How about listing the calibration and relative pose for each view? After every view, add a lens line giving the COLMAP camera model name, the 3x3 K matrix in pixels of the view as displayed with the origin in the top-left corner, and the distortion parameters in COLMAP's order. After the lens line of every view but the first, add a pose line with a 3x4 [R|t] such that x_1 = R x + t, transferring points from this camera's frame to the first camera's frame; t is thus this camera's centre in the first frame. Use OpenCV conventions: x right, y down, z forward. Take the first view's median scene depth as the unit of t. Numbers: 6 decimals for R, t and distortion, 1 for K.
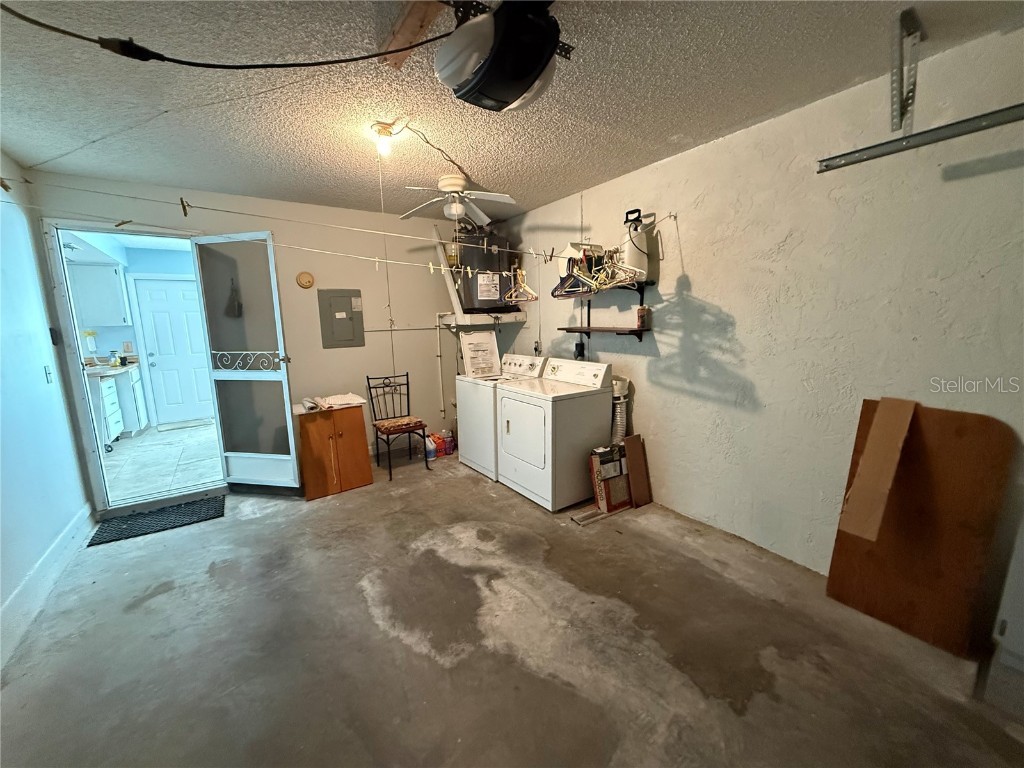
lens RADIAL K [[408.1, 0, 509.7], [0, 408.1, 381.7], [0, 0, 1]] dist [-0.001694, 0.000260]
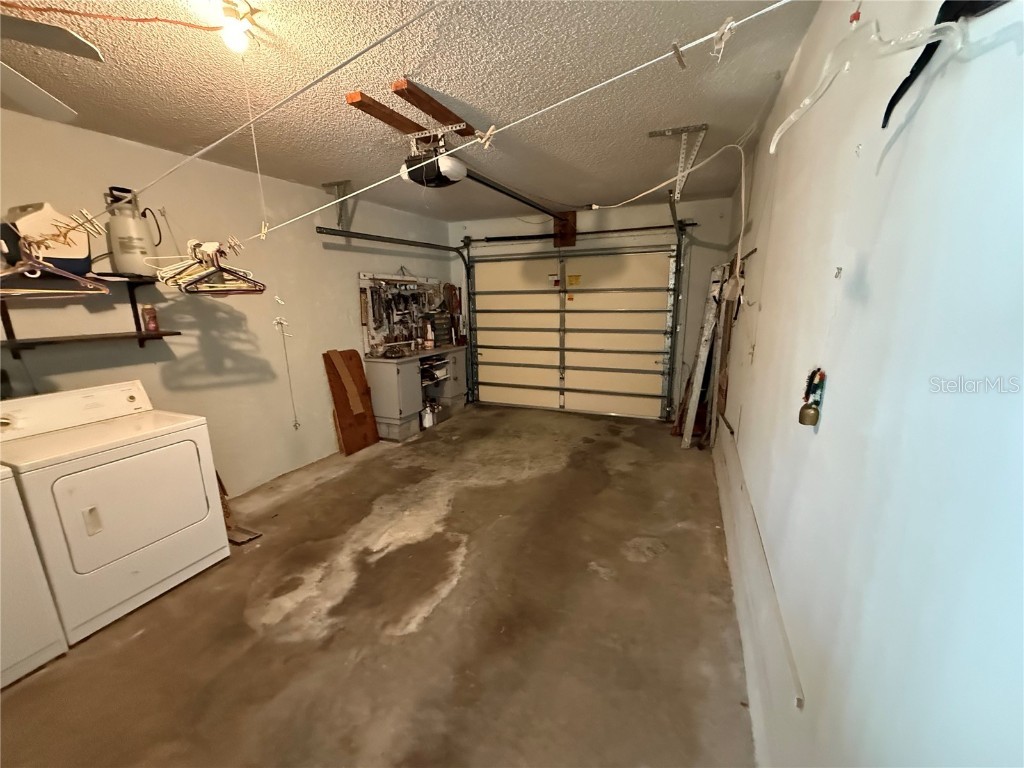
lens RADIAL K [[408.1, 0, 511.3], [0, 408.1, 384.6], [0, 0, 1]] dist [-0.001694, 0.000260]
pose [[-0.525079, -0.157587, 0.836336, -0.964610], [0.162388, 0.946100, 0.280222, -0.168480], [-0.835417, 0.282949, -0.471187, 0.952951]]
